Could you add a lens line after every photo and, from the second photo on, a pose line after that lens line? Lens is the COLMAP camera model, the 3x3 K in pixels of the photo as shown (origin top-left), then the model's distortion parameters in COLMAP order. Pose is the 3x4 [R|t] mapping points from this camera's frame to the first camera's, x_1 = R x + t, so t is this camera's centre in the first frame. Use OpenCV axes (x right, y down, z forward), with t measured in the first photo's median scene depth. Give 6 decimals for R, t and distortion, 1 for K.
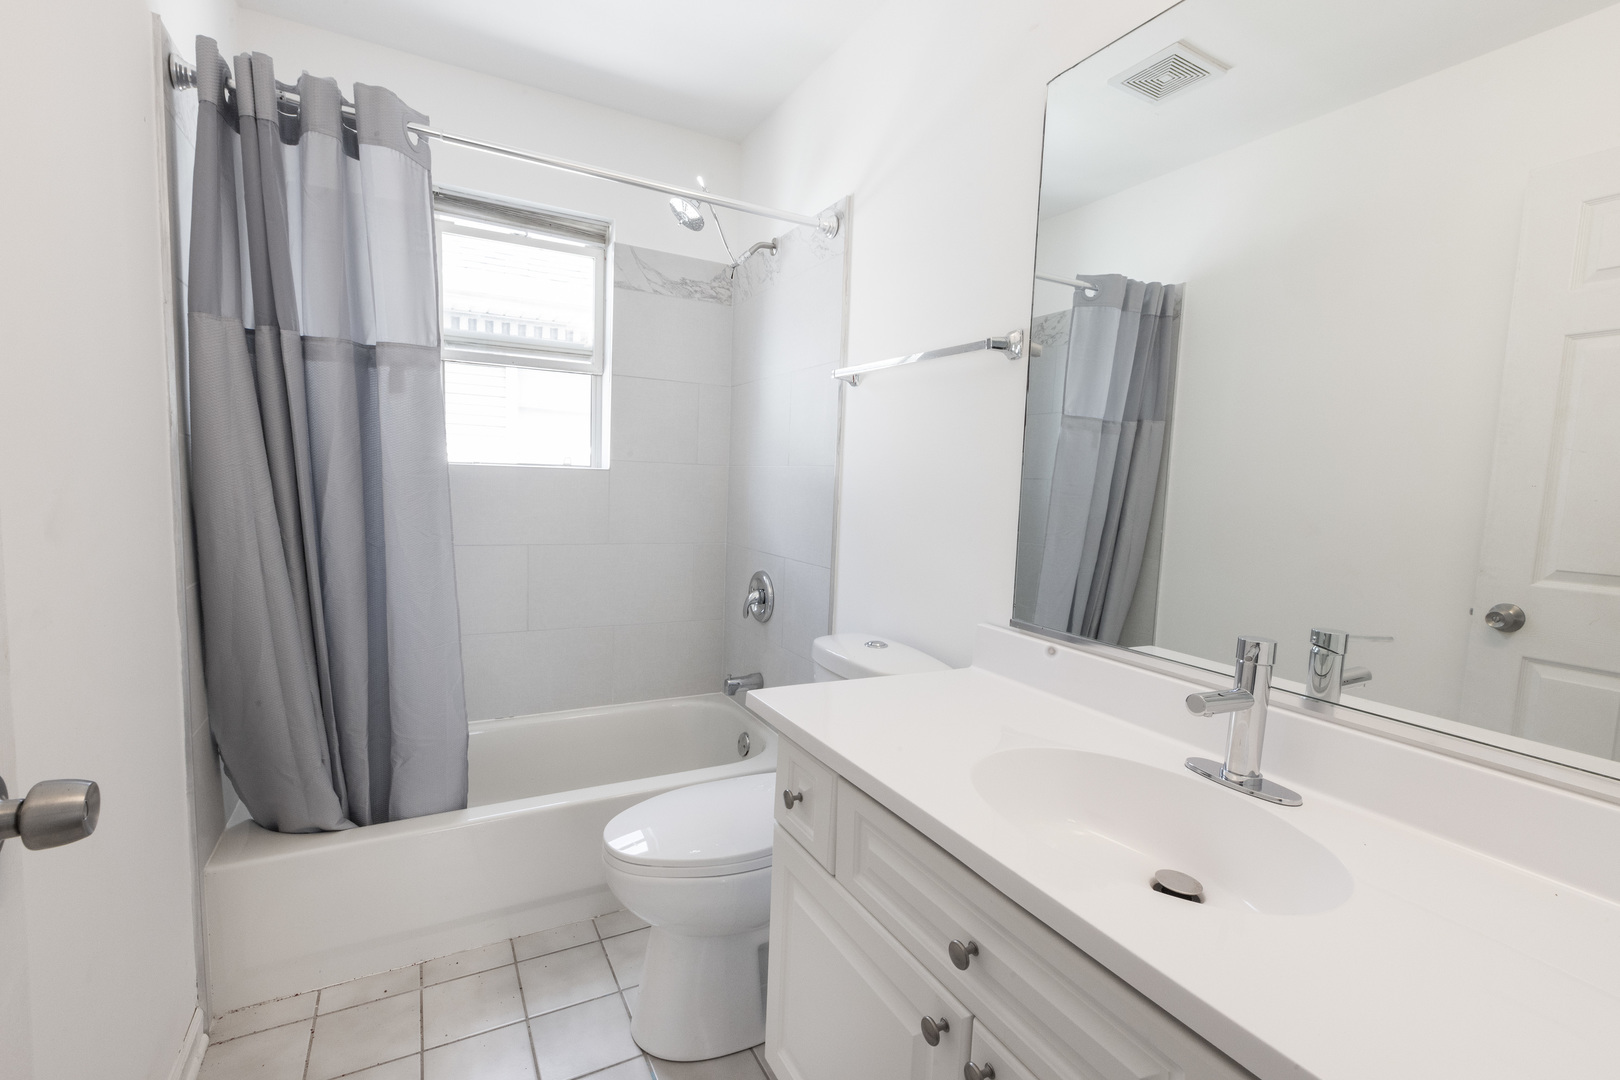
lens RADIAL K [[721.0, 0, 802.2], [0, 721.0, 544.0], [0, 0, 1]] dist [0.000571, -0.001663]
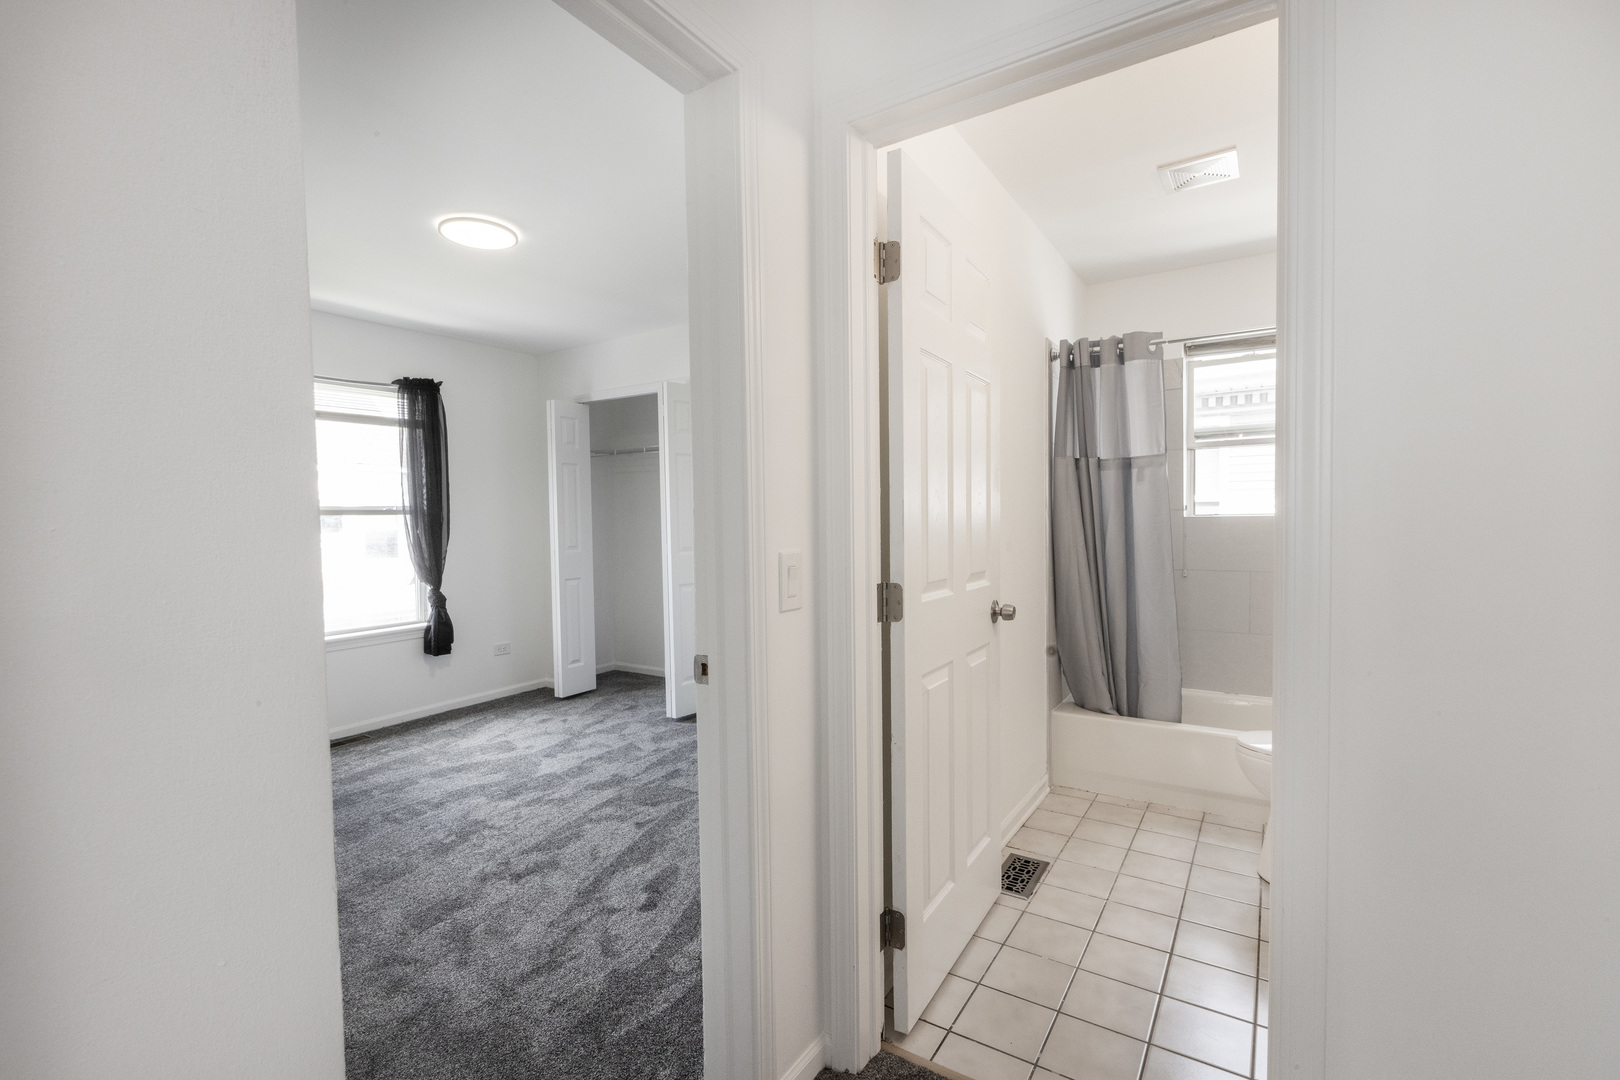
lens RADIAL K [[721.0, 0, 803.7], [0, 721.0, 535.8], [0, 0, 1]] dist [0.000571, -0.001663]
pose [[0.492859, -0.024489, -0.869764, 0.648548], [-0.053780, 0.996835, -0.058541, 0.091845], [0.868445, 0.075628, 0.489983, -0.692907]]
